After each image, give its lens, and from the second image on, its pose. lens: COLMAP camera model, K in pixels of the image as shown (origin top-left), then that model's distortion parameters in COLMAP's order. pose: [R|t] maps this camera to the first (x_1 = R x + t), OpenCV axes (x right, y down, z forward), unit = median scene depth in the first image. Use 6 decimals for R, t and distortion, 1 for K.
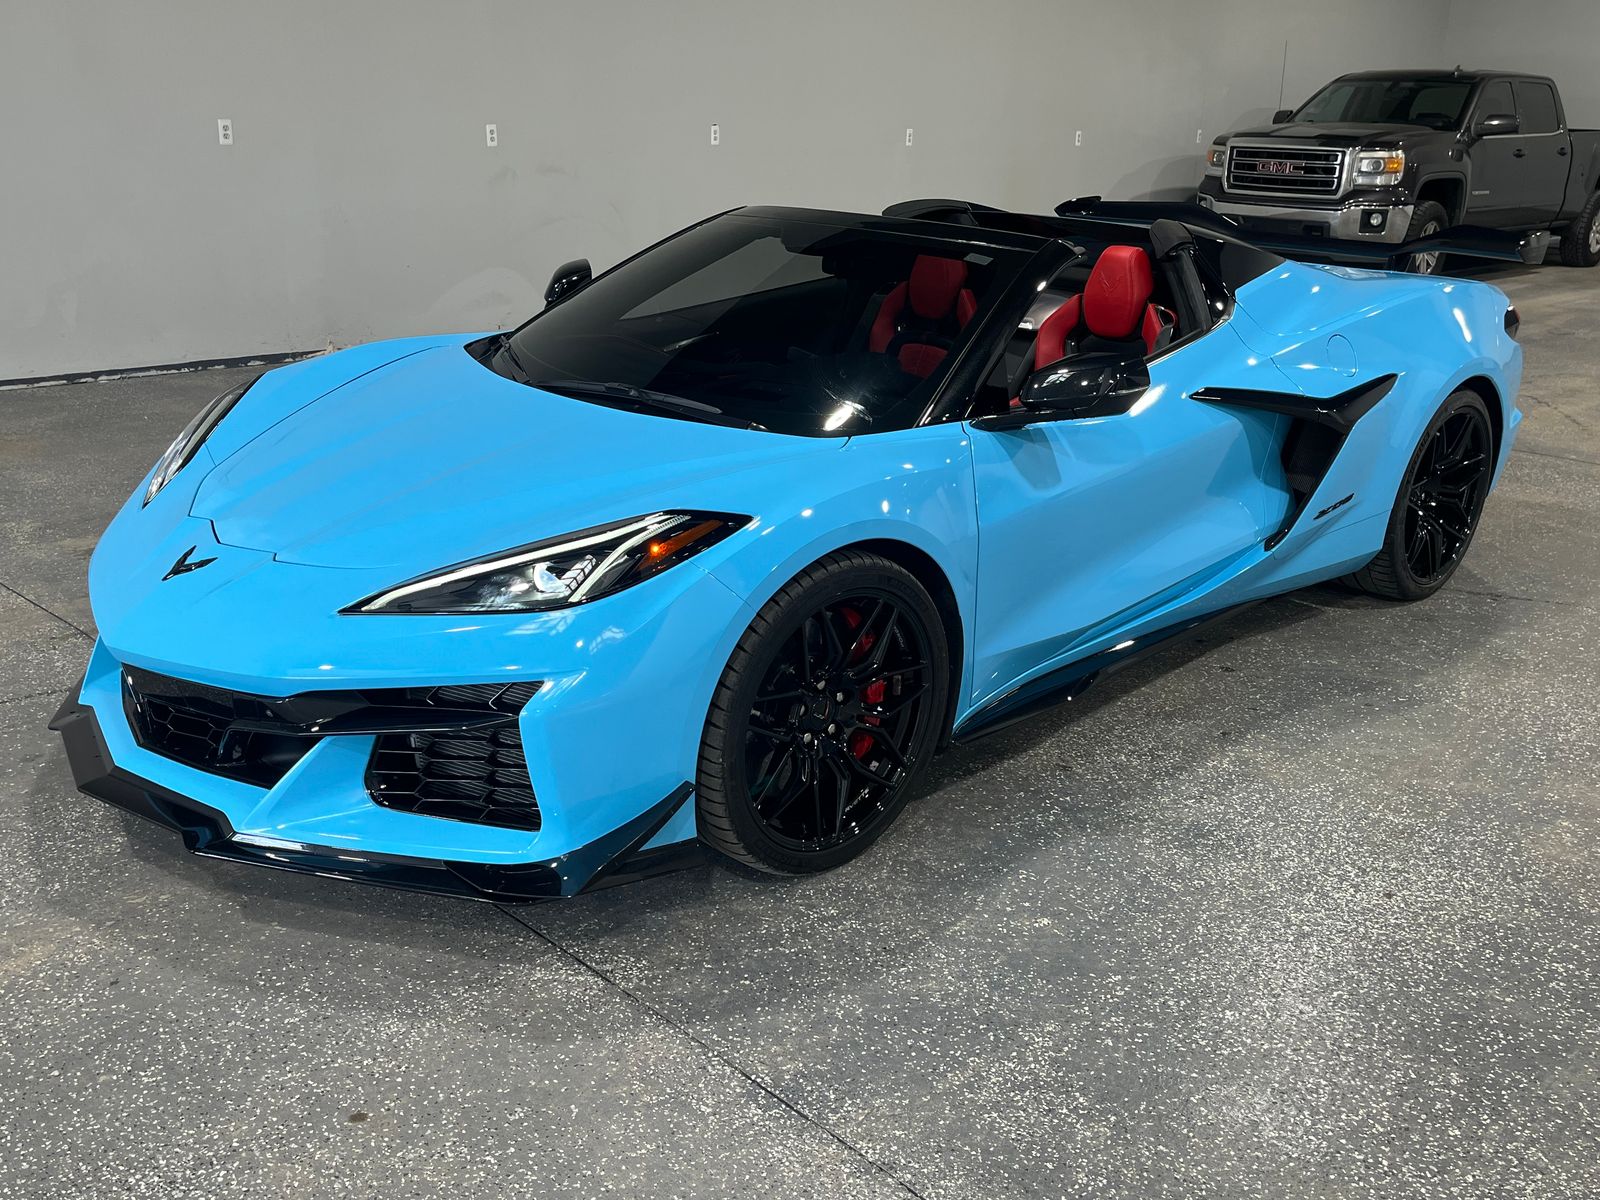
lens RADIAL K [[1453.0, 0, 804.6], [0, 1453.0, 594.7], [0, 0, 1]] dist [0.020341, 0.000000]
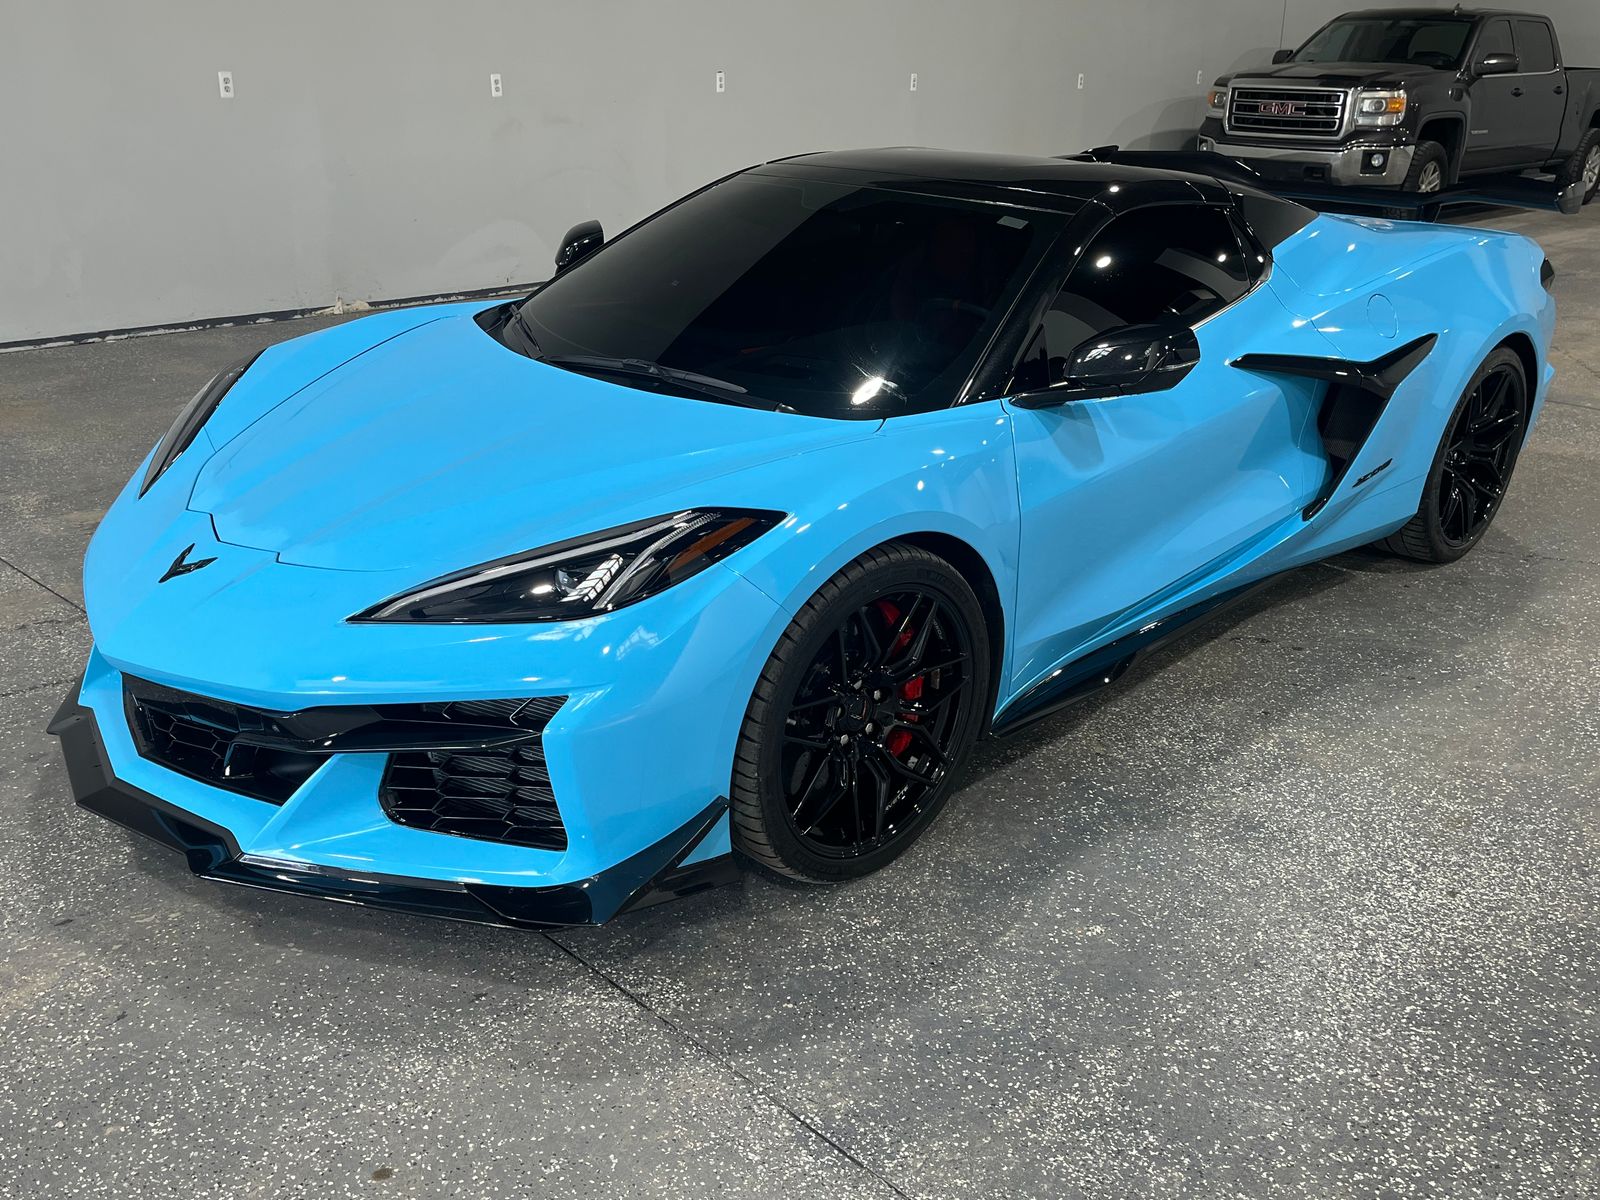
lens RADIAL K [[1393.9, 0, 828.0], [0, 1393.9, 608.1], [0, 0, 1]] dist [0.034814, -0.037611]
pose [[0.999801, -0.015419, 0.012656, -0.019645], [0.014678, 0.998284, 0.056695, -0.039304], [-0.013508, -0.056498, 0.998311, 0.089622]]
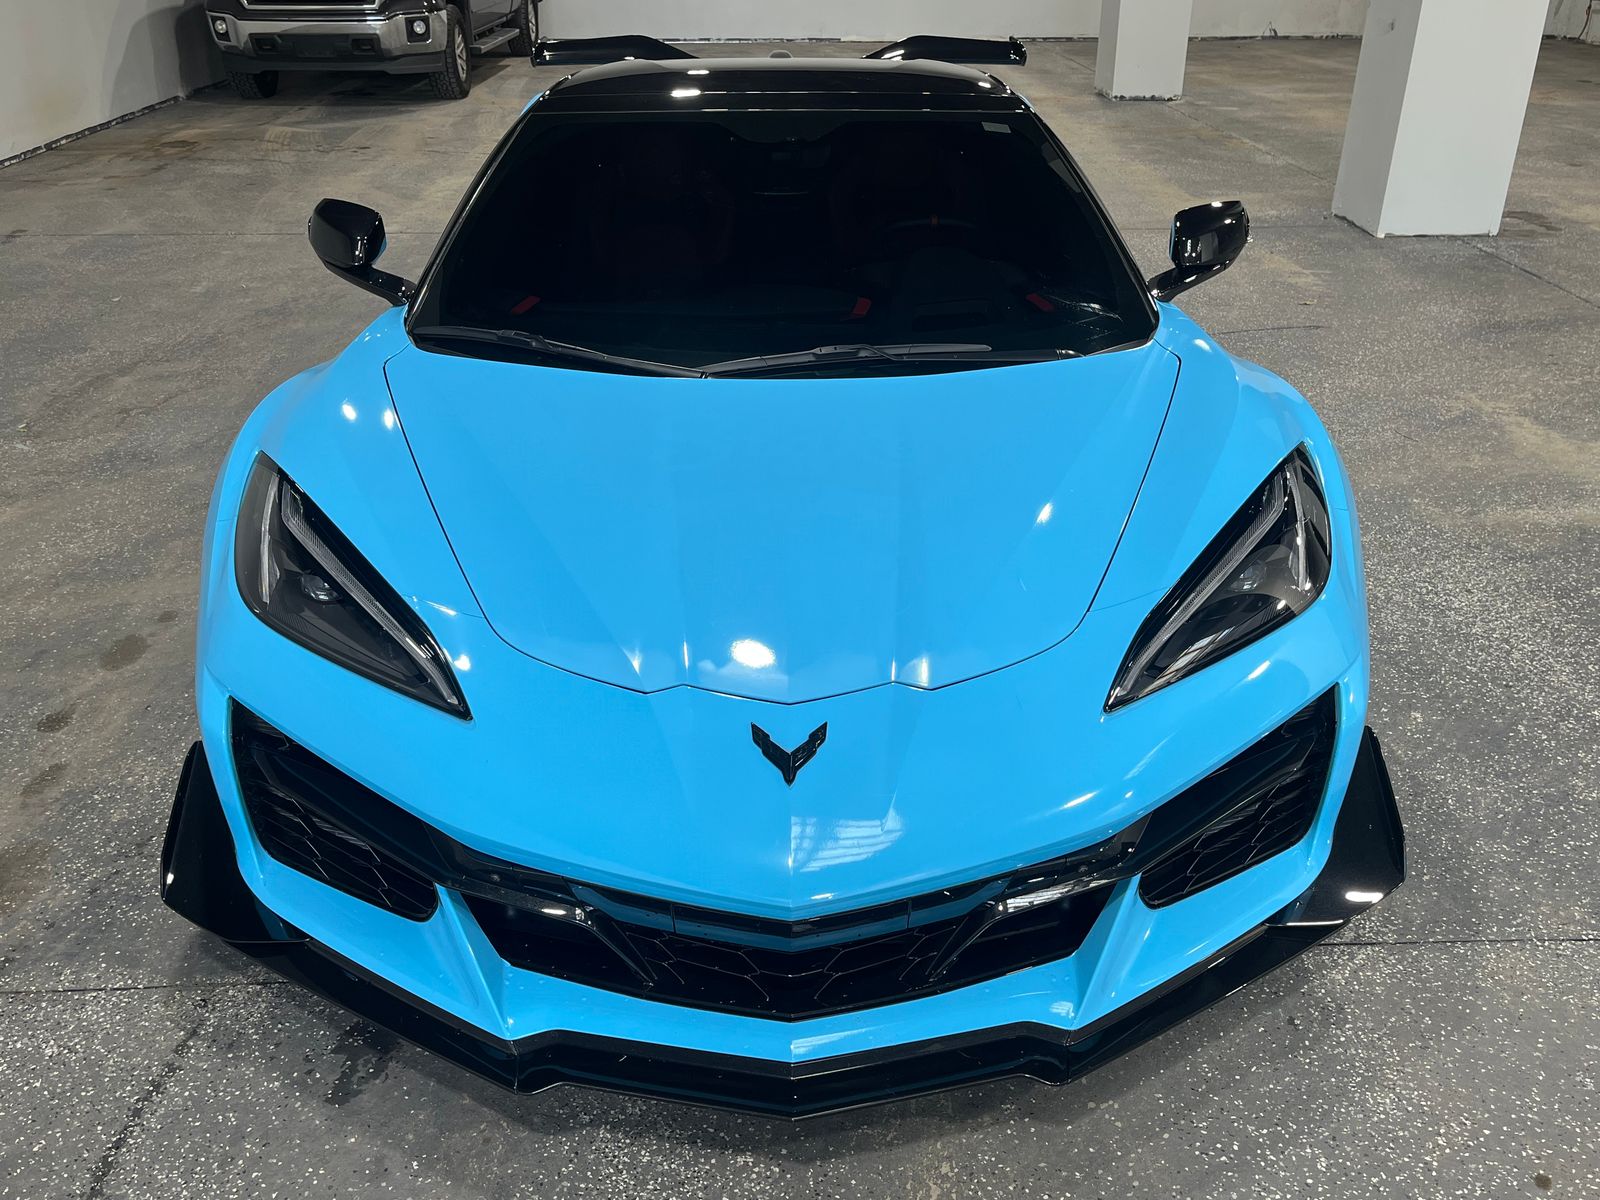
lens RADIAL K [[1393.9, 0, 795.3], [0, 1393.9, 607.2], [0, 0, 1]] dist [0.034814, -0.037611]
pose [[0.681254, -0.356481, 0.639386, -0.818537], [0.257470, 0.934297, 0.246575, -0.244480], [-0.685275, -0.003358, 0.728277, 0.526017]]
